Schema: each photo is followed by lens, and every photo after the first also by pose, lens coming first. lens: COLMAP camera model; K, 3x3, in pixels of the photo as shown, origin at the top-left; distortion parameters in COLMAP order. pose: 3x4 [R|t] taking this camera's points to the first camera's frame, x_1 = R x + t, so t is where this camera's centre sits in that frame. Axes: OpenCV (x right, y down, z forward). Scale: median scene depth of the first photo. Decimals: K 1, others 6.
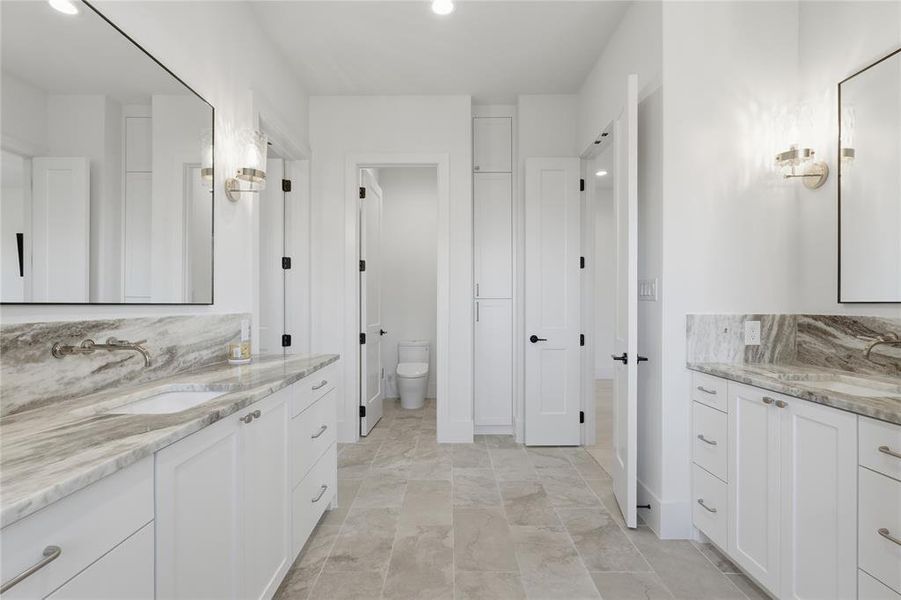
lens RADIAL K [[426.8, 0, 448.0], [0, 426.8, 304.4], [0, 0, 1]] dist [0.002139, 0.000448]
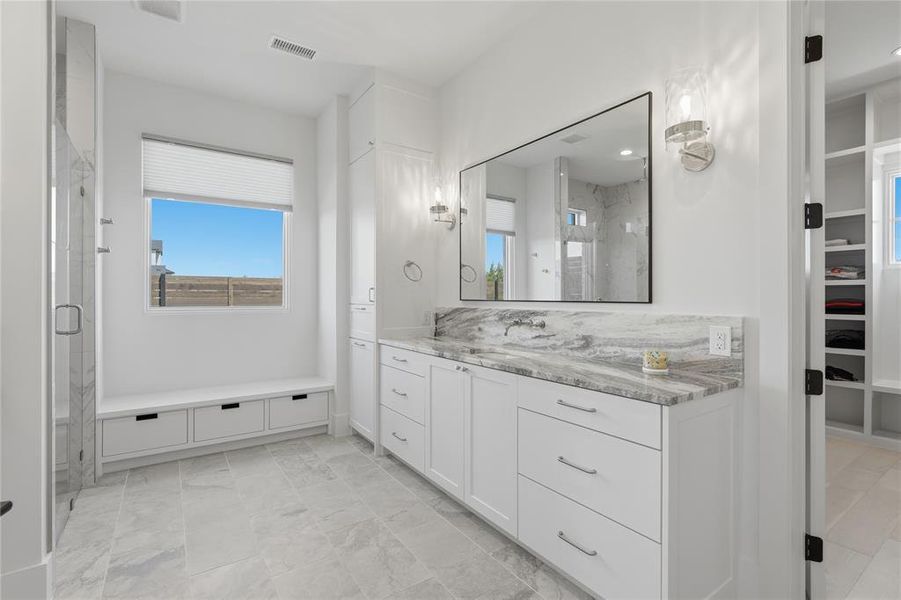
lens RADIAL K [[417.0, 0, 444.8], [0, 417.0, 299.5], [0, 0, 1]] dist [-0.000669, -0.000126]
pose [[-0.826883, 0.004221, -0.562358, 0.385154], [-0.000371, 0.999968, 0.008051, -0.017081], [0.562374, 0.006866, -0.826855, 1.746059]]
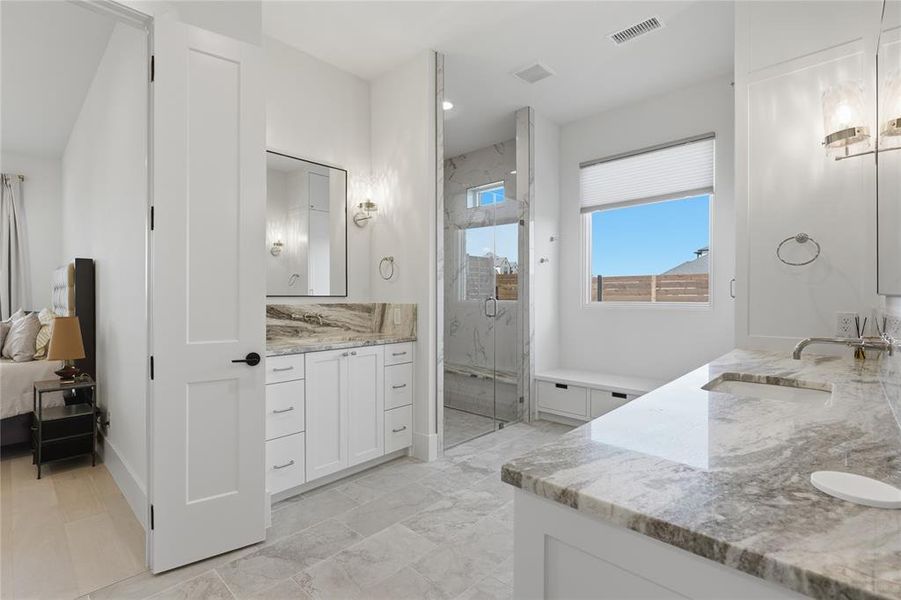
lens RADIAL K [[417.0, 0, 444.8], [0, 417.0, 299.5], [0, 0, 1]] dist [-0.000669, -0.000126]
pose [[-0.724876, -0.000573, 0.688879, -0.575867], [0.004687, 0.999972, 0.005764, 0.002440], [-0.688863, 0.007407, -0.724854, 1.682209]]
